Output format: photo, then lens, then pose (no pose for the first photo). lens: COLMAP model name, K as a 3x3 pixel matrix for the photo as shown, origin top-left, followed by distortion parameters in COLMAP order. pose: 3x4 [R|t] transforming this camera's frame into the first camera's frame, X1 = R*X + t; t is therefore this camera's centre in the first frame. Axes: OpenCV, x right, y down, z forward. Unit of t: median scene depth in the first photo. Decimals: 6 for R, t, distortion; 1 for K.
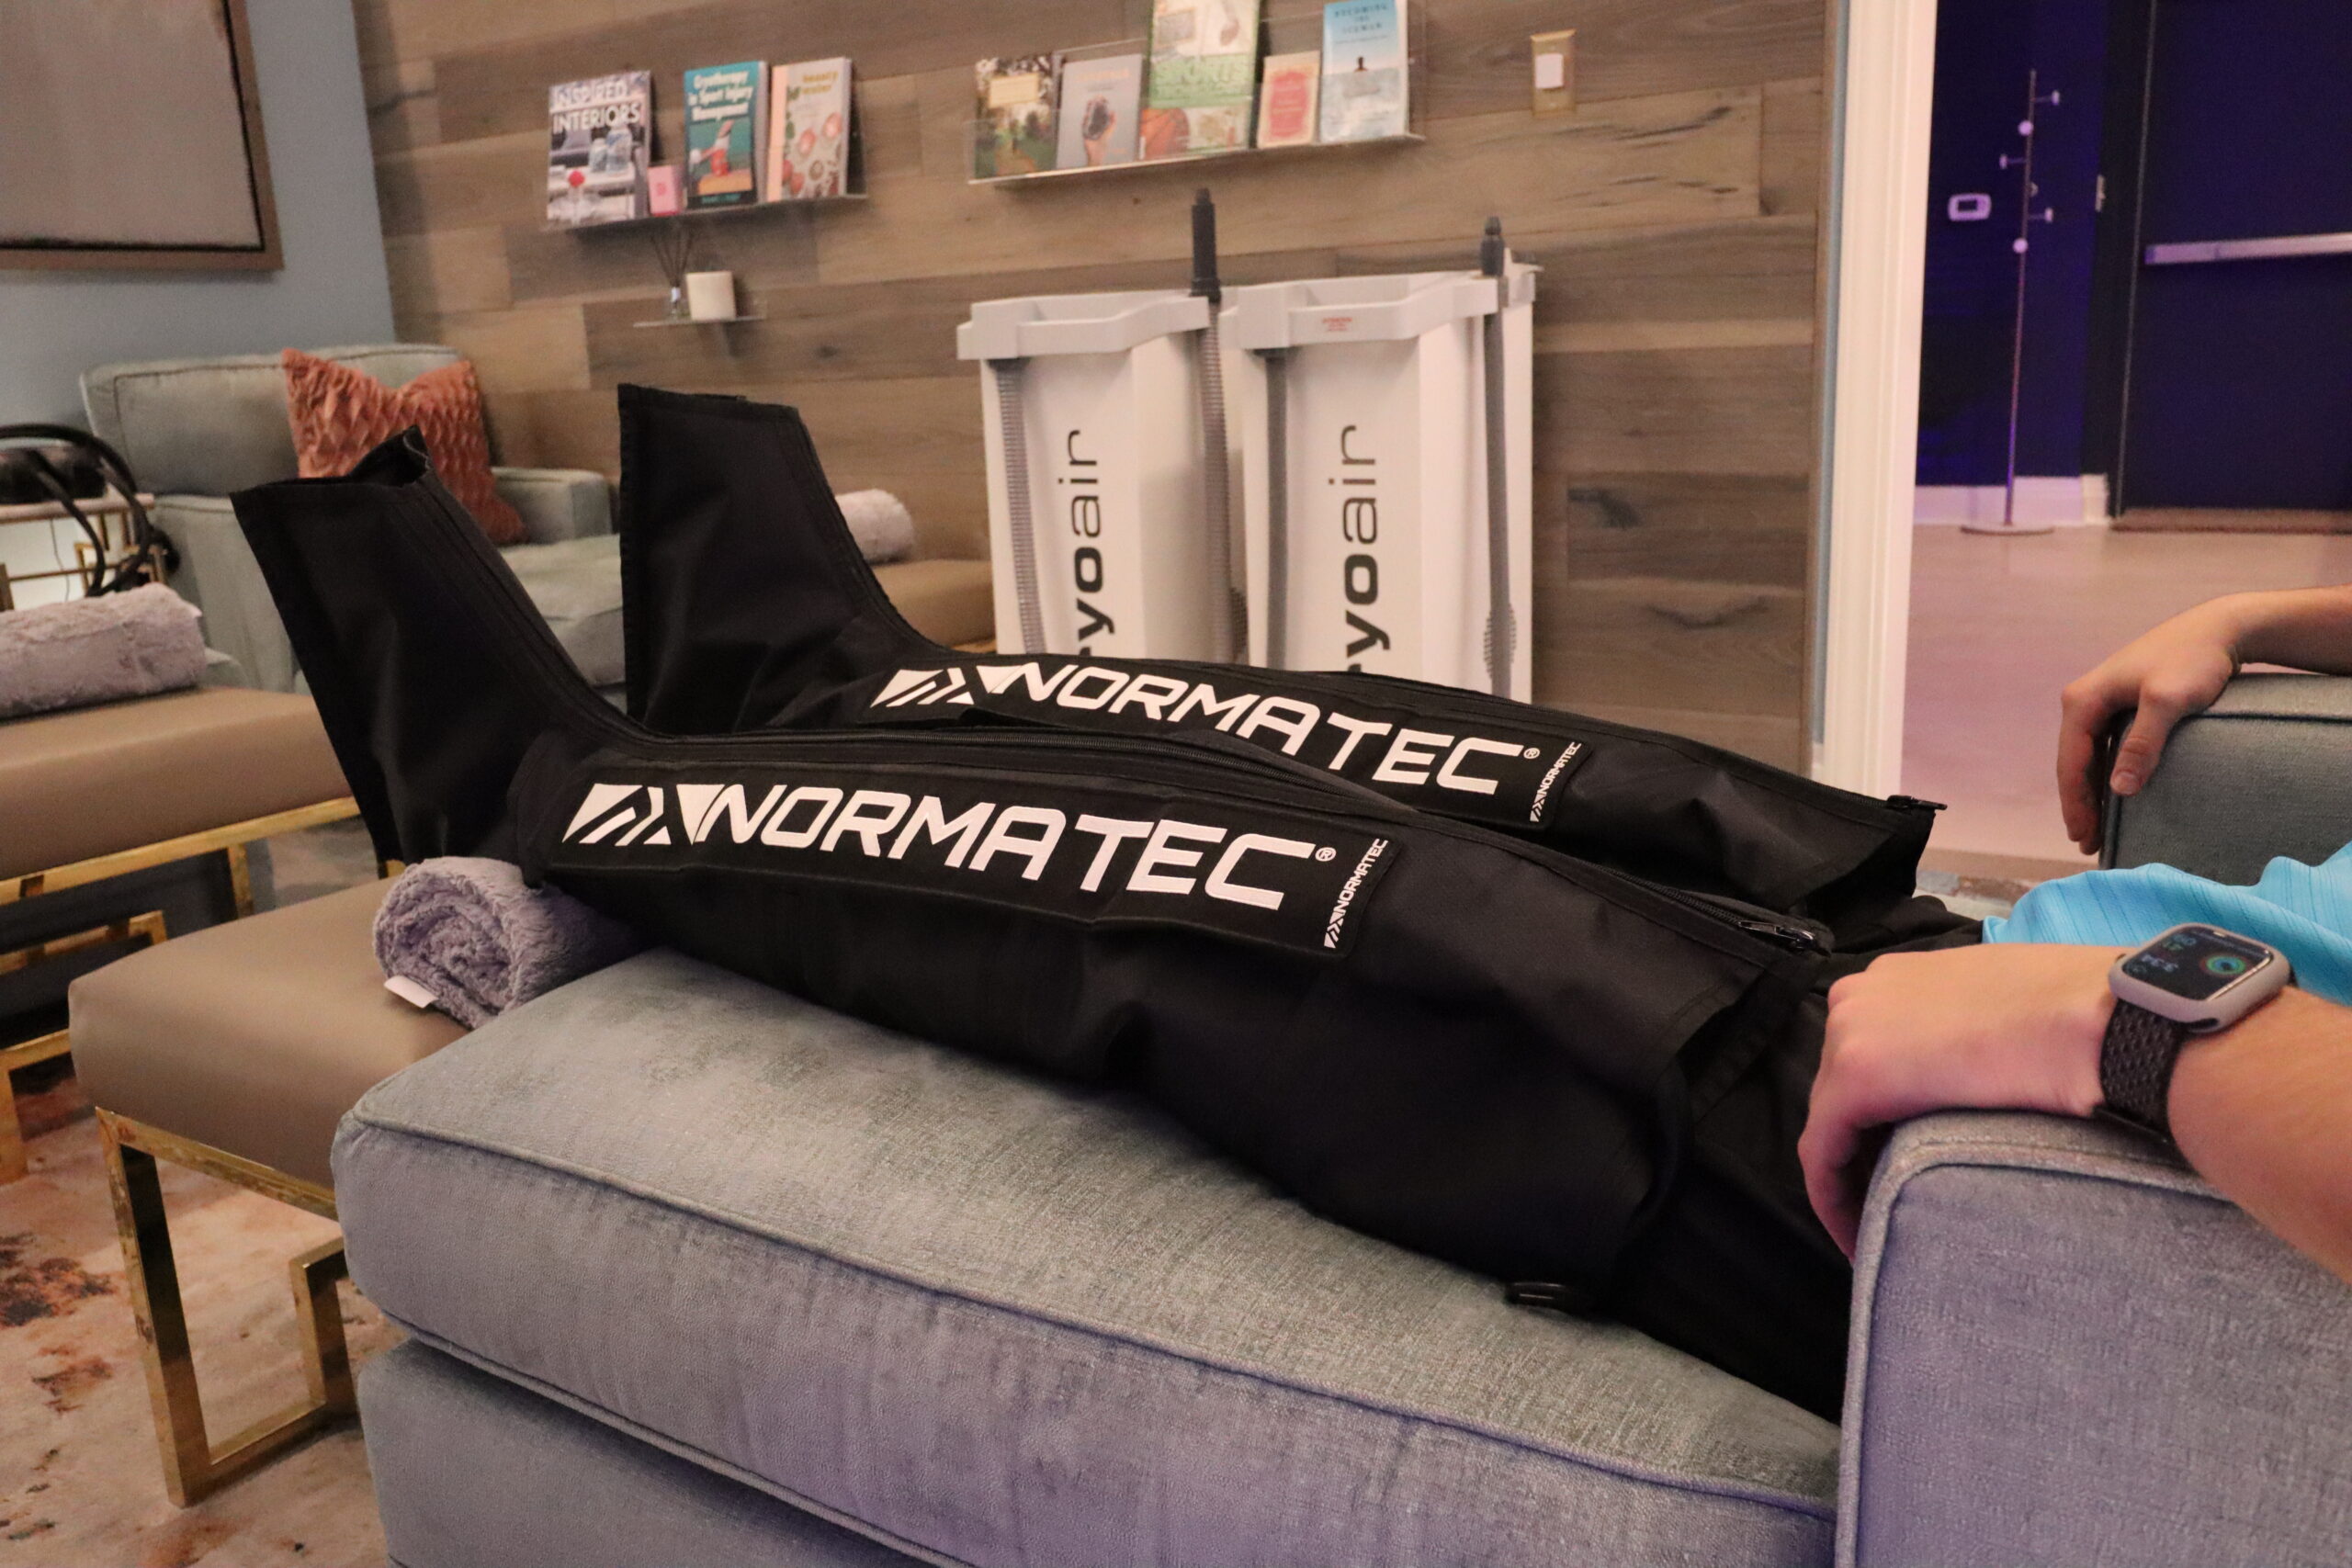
lens RADIAL K [[1880.5, 0, 1177.1], [0, 1880.5, 792.6], [0, 0, 1]] dist [-0.005283, 0.003529]
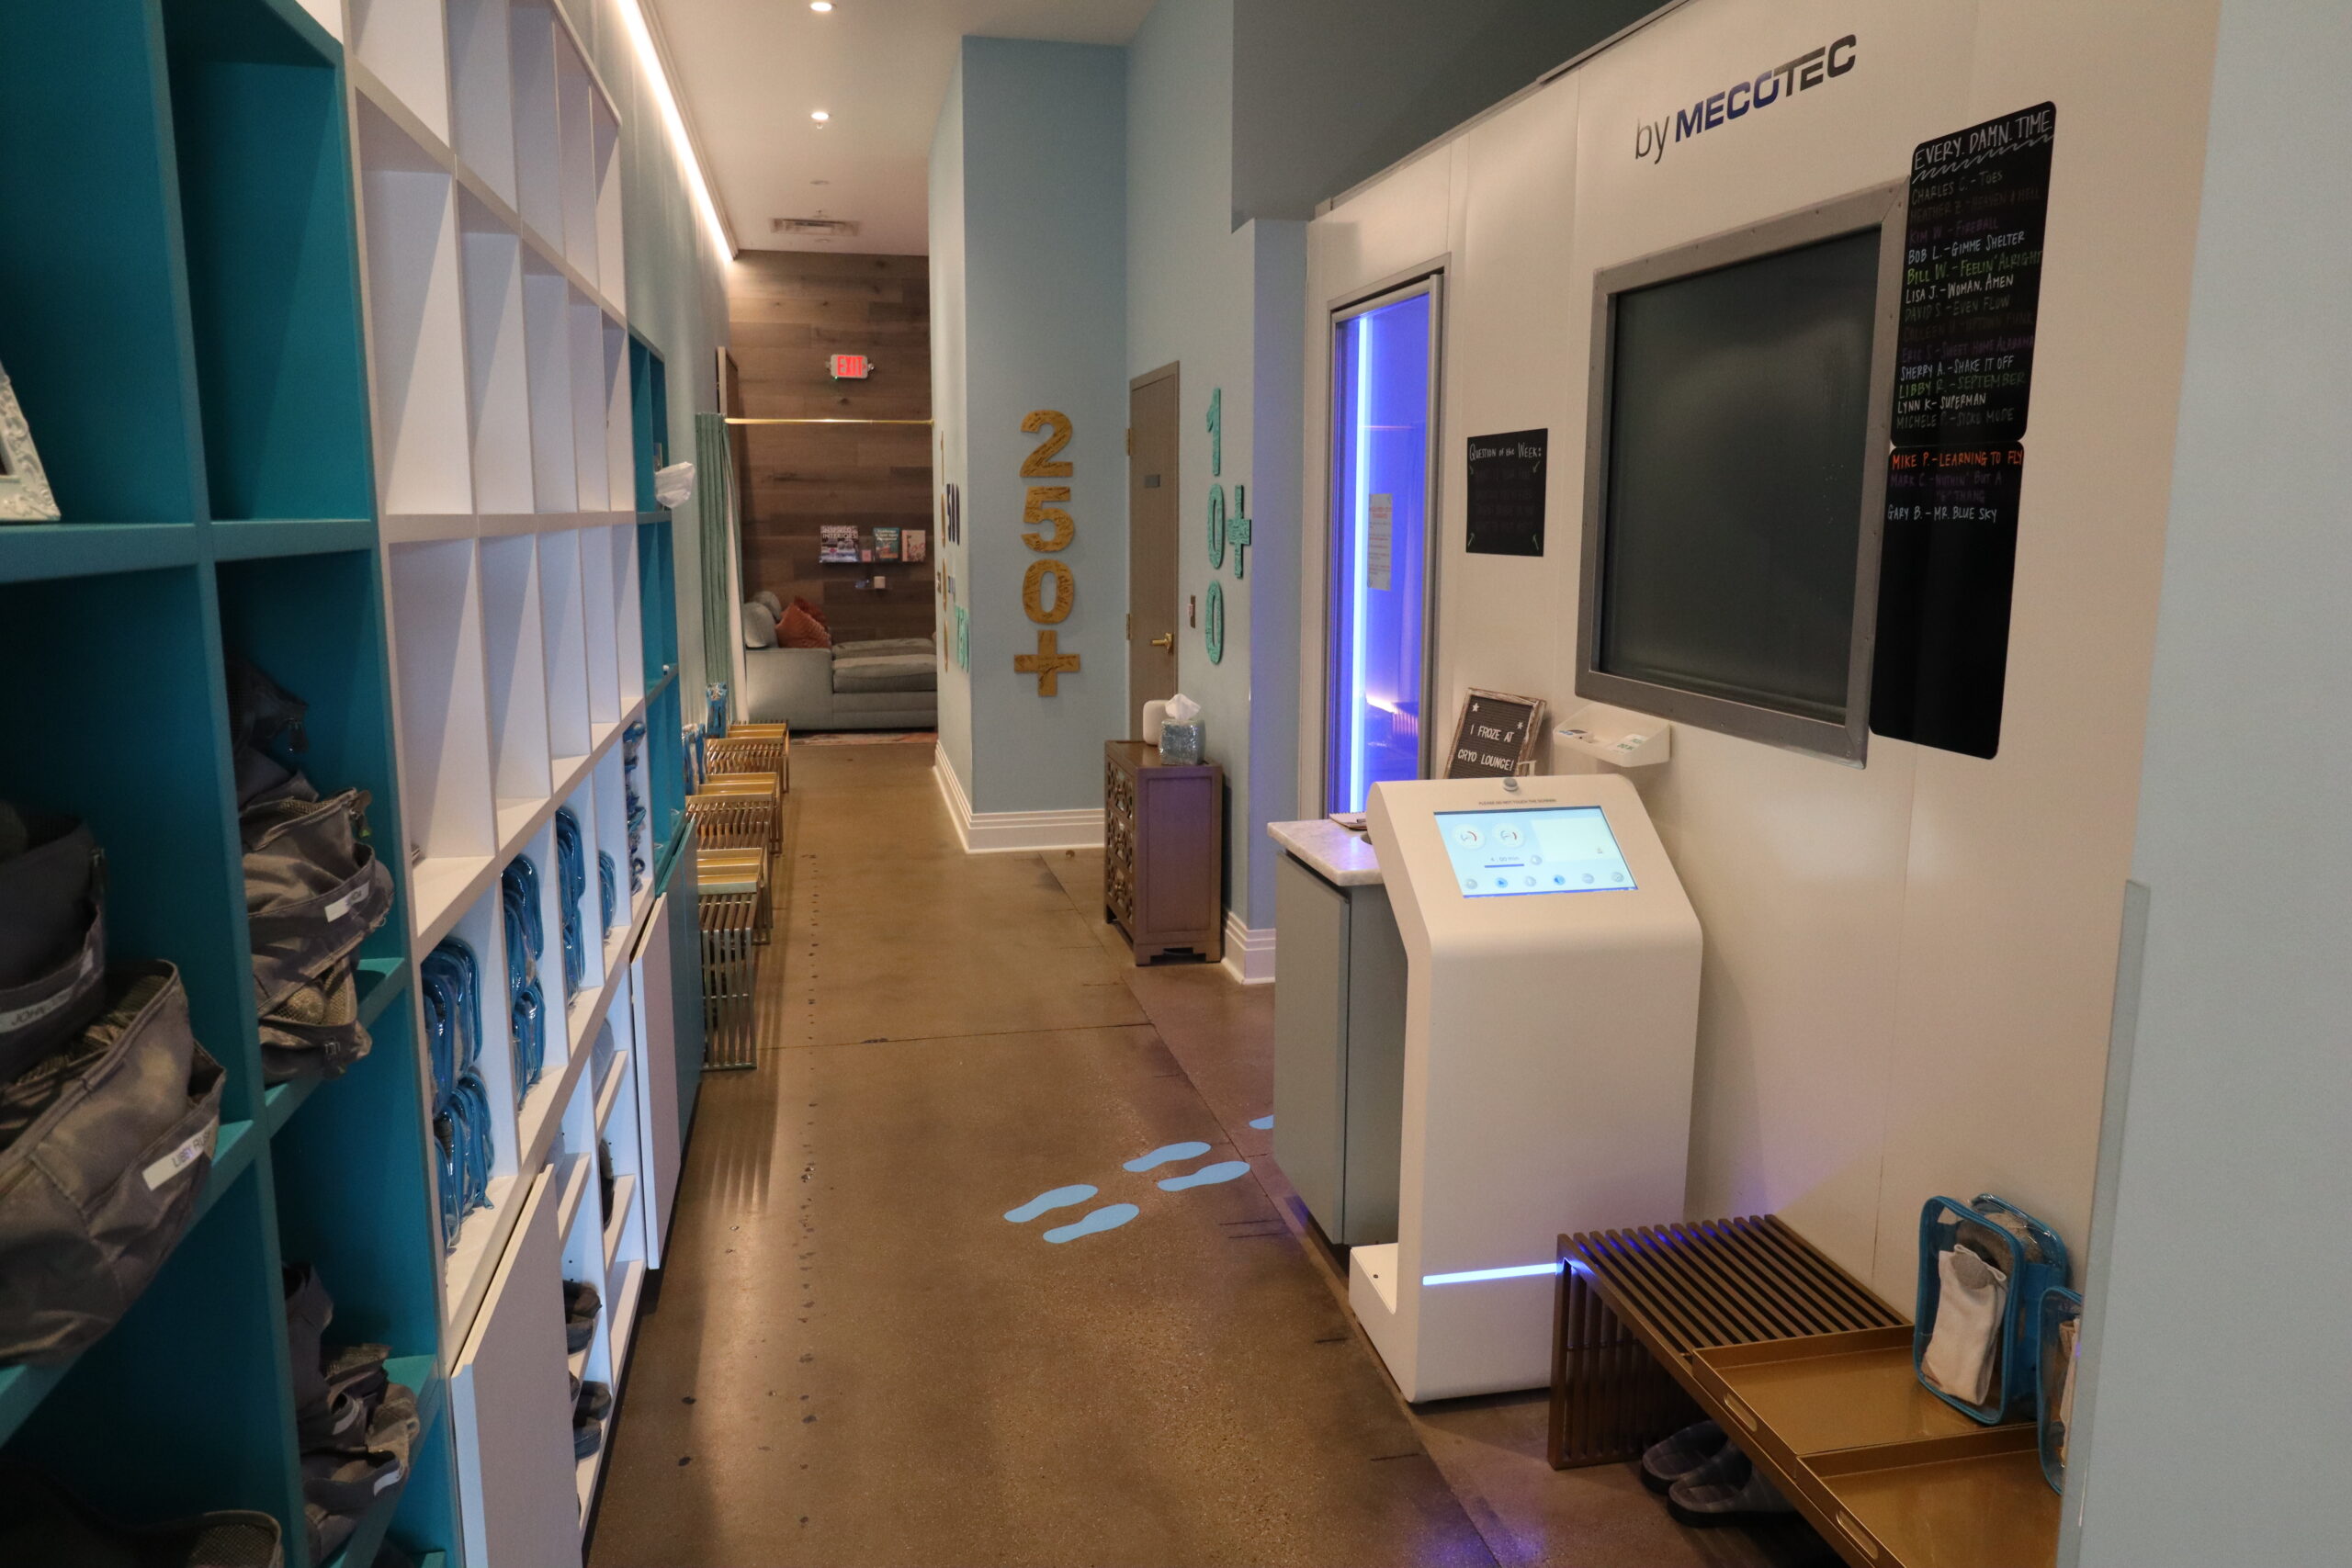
lens RADIAL K [[1585.0, 0, 1168.1], [0, 1585.0, 776.2], [0, 0, 1]] dist [-0.009764, 0.013075]
pose [[0.711448, -0.073833, 0.698849, -2.273368], [0.127826, 0.991472, -0.025382, 0.320023], [-0.691015, 0.107389, 0.714818, -1.854111]]
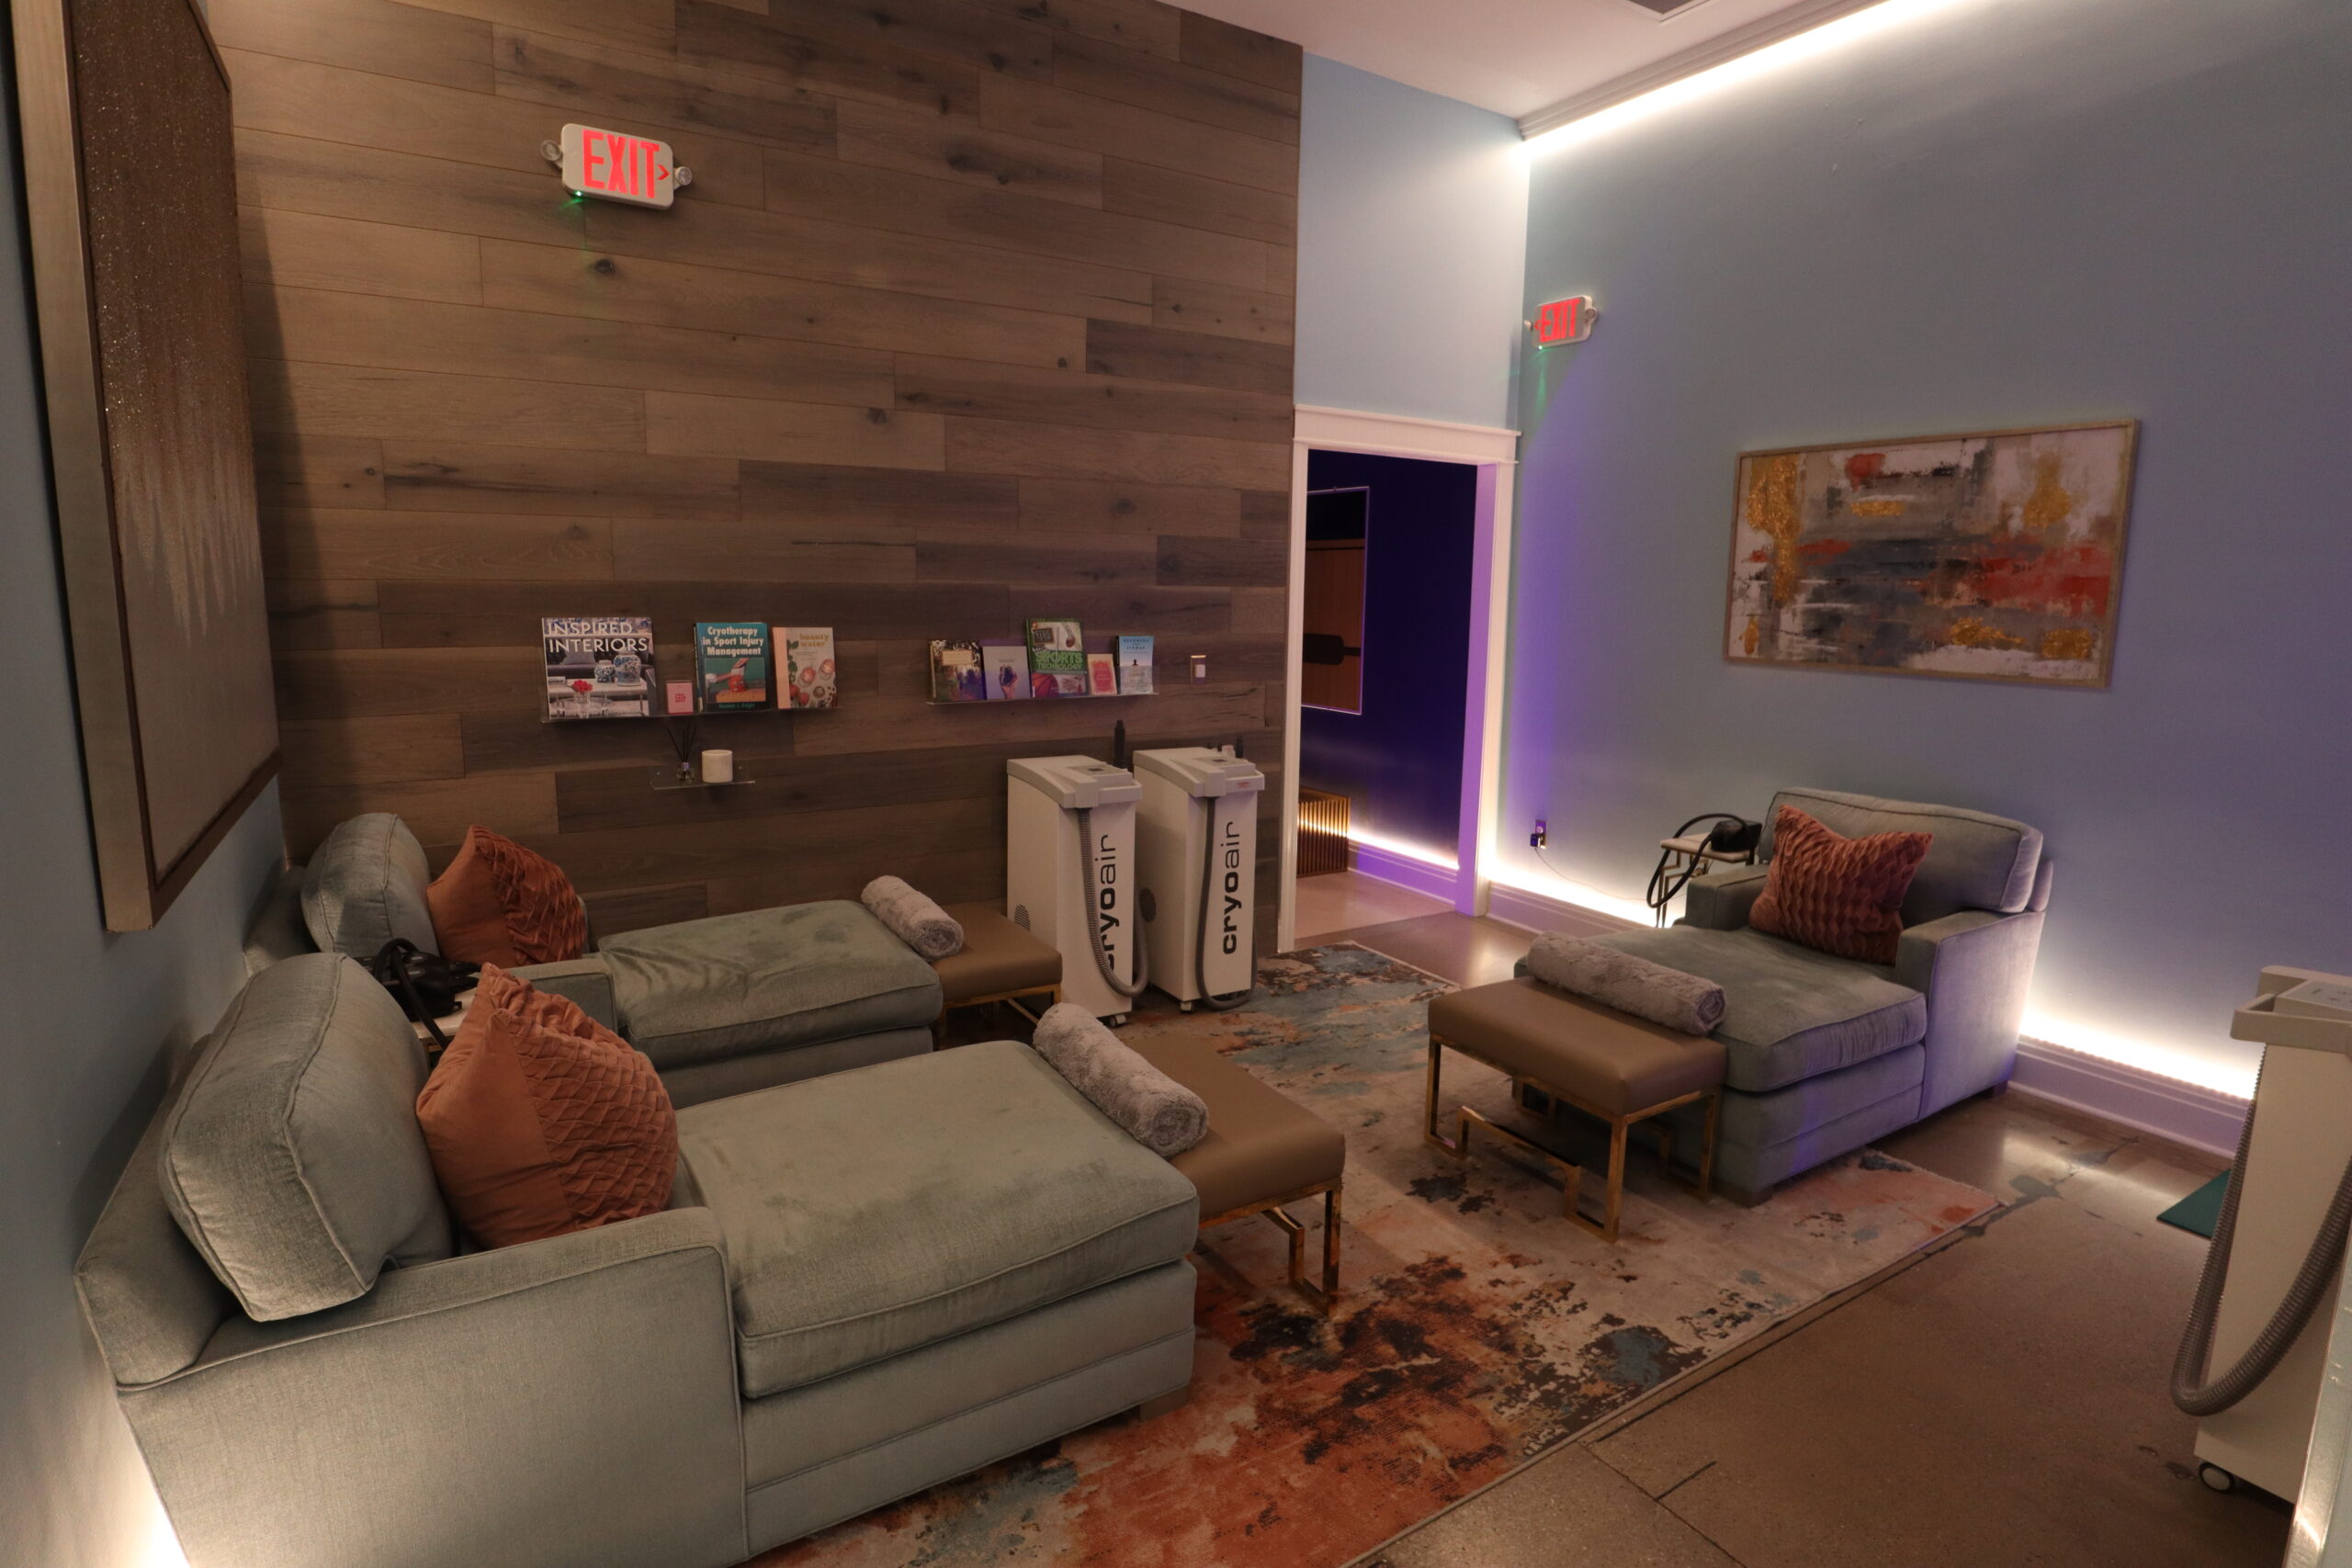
lens RADIAL K [[1188.2, 0, 1179.0], [0, 1188.2, 776.8], [0, 0, 1]] dist [-0.028879, 0.002196]
pose [[0.431996, -0.098091, 0.896525, -0.971884], [0.174401, 0.984390, 0.023668, -0.220549], [-0.884852, 0.146130, 0.442360, 0.260342]]
